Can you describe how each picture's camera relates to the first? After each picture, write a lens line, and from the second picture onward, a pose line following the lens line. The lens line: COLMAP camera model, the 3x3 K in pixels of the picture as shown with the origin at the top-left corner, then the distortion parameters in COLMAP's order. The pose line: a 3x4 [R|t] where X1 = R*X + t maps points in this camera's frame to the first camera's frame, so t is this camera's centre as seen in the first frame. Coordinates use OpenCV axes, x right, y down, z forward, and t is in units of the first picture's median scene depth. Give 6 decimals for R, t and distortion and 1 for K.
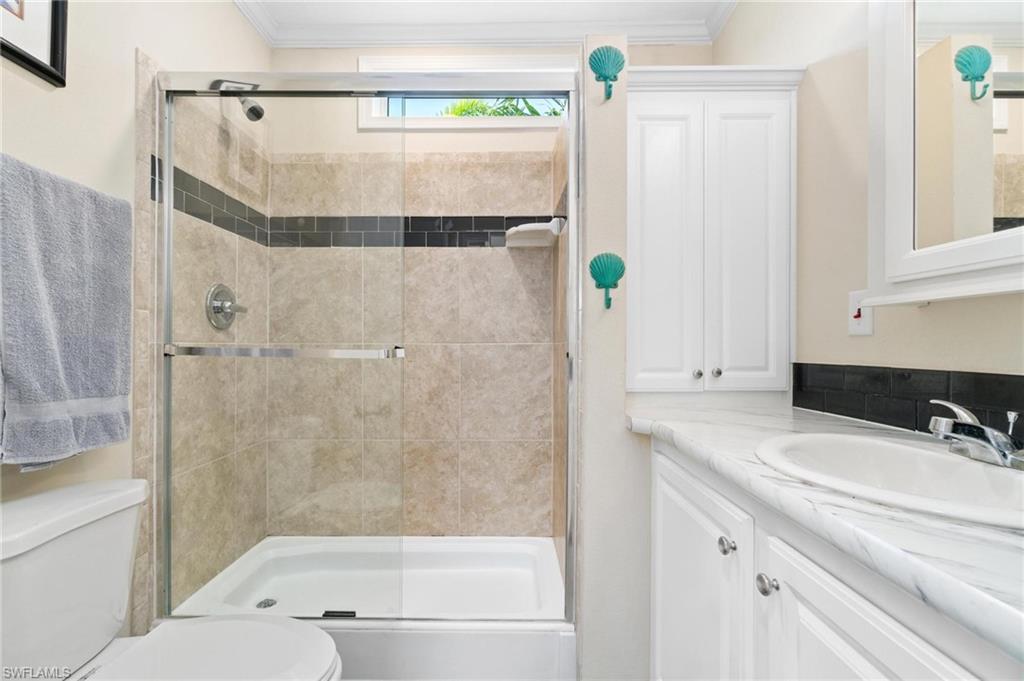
lens RADIAL K [[441.2, 0, 504.1], [0, 441.2, 346.4], [0, 0, 1]] dist [-0.006842, 0.003189]
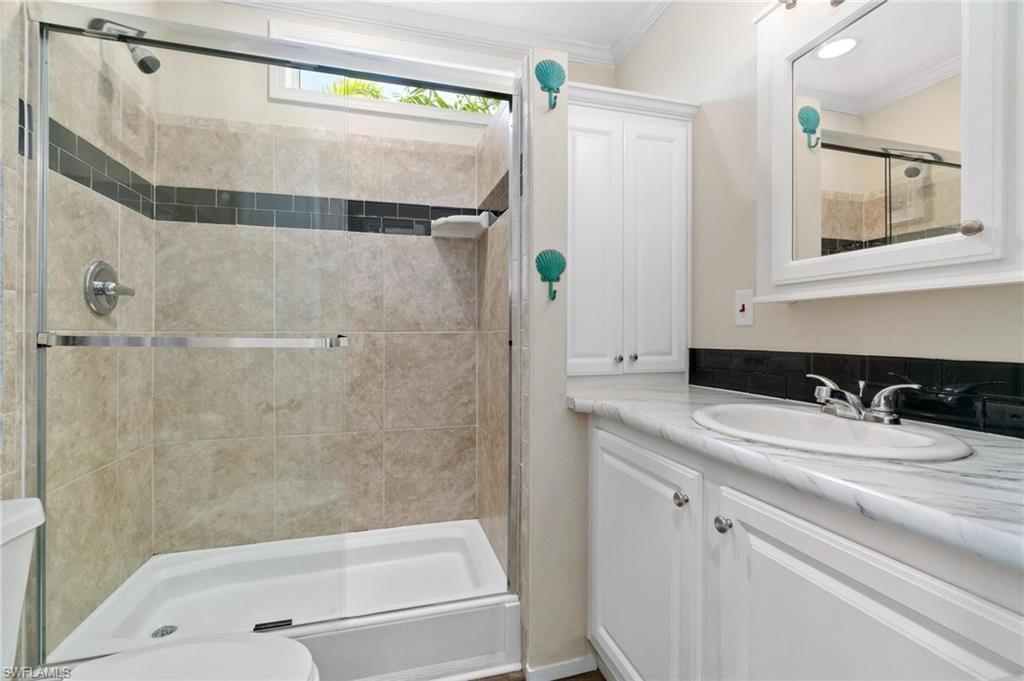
lens RADIAL K [[441.2, 0, 501.4], [0, 441.2, 334.0], [0, 0, 1]] dist [-0.006842, 0.003189]
pose [[0.963033, -0.000730, 0.269384, -0.130500], [0.001281, 0.999997, -0.001871, 0.000203], [-0.269381, 0.002147, 0.963031, -0.014984]]
